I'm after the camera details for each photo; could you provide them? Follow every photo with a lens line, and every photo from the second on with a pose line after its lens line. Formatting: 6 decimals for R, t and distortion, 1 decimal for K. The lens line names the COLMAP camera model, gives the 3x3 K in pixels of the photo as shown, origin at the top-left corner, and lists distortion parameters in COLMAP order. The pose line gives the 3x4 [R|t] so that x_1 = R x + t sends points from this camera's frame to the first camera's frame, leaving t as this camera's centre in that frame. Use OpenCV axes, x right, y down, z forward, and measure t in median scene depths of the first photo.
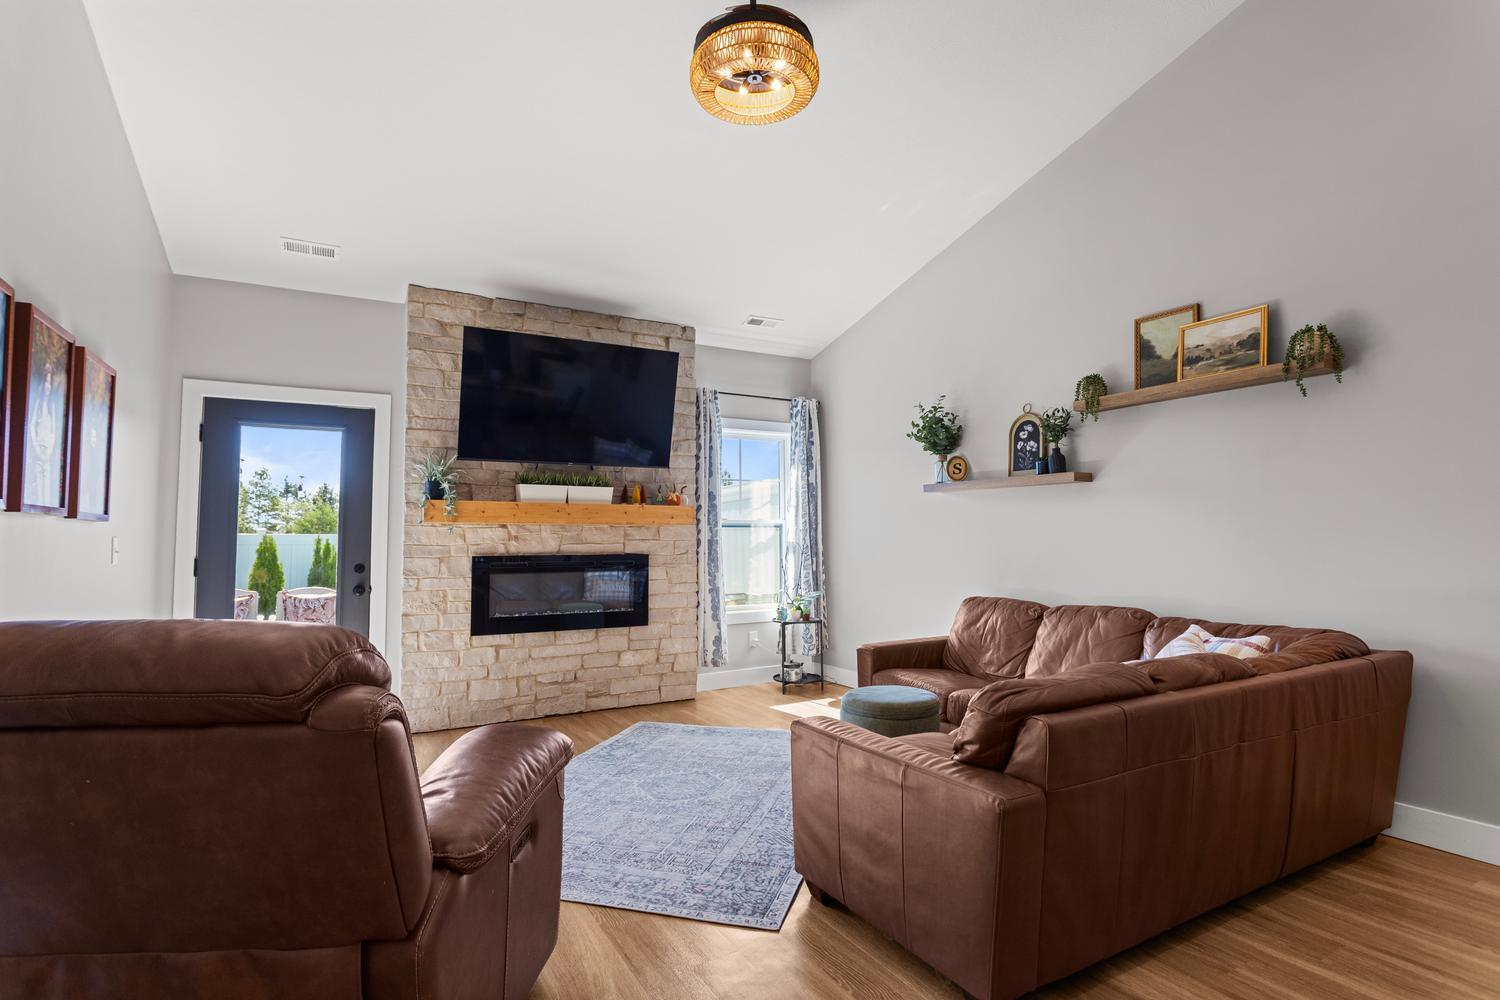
lens RADIAL K [[739.3, 0, 750.8], [0, 739.3, 505.6], [0, 0, 1]] dist [0.003941, -0.000092]
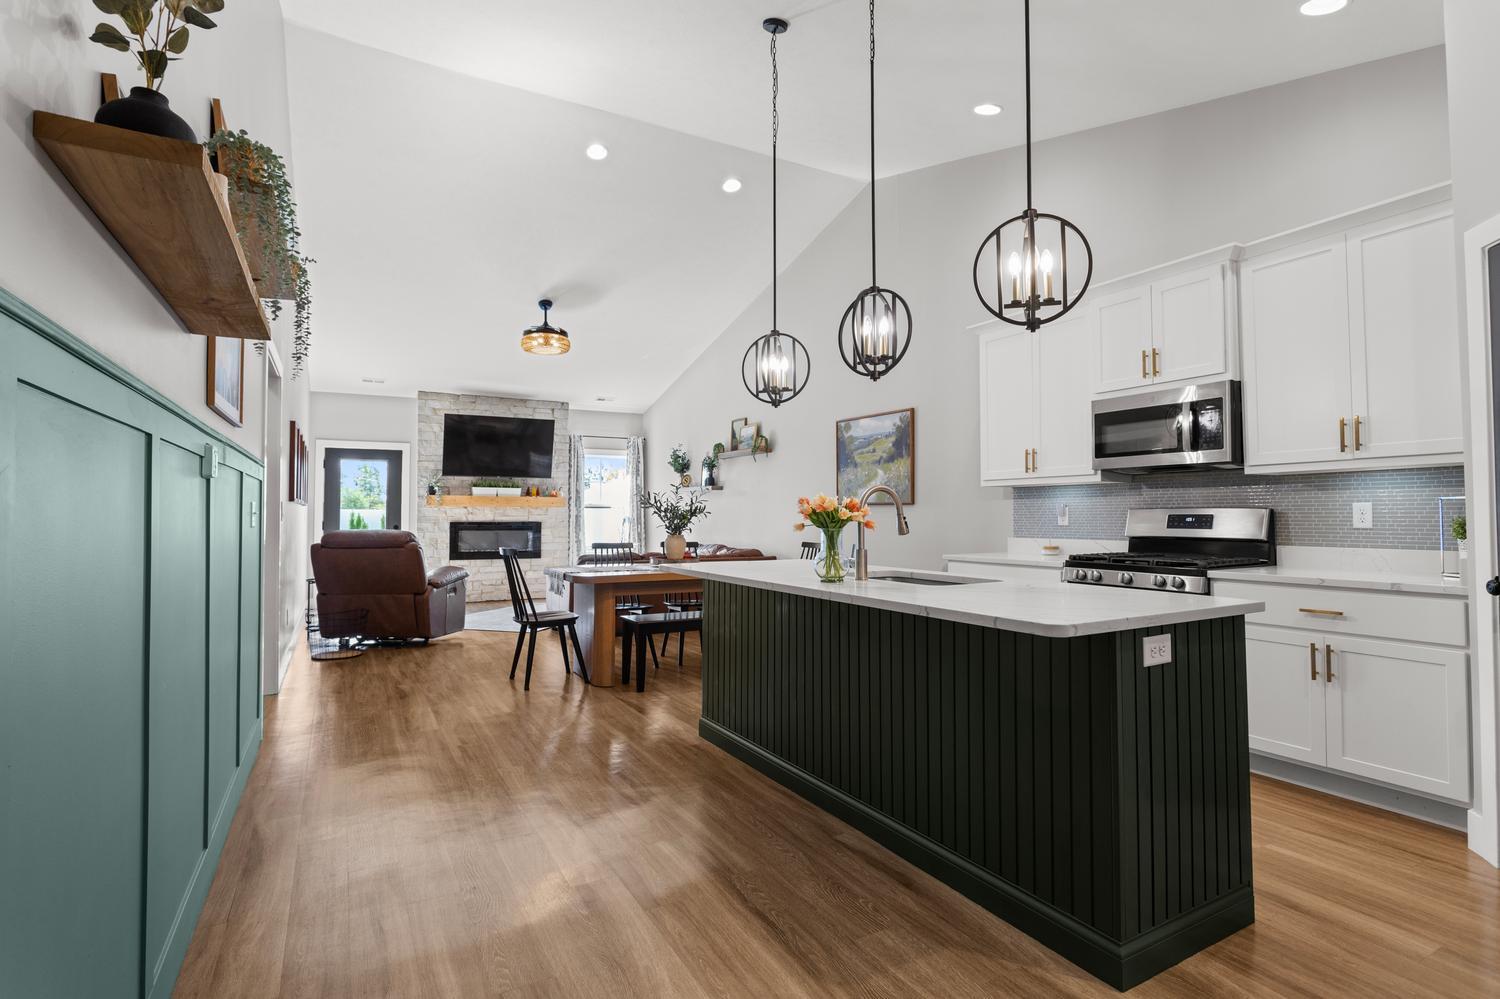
lens RADIAL K [[739.3, 0, 746.4], [0, 739.3, 505.4], [0, 0, 1]] dist [0.003941, -0.000092]
pose [[0.999933, 0.005891, -0.009935, 0.453141], [-0.005571, 0.999475, 0.031932, -0.046927], [0.010118, -0.031875, 0.999441, -1.014761]]
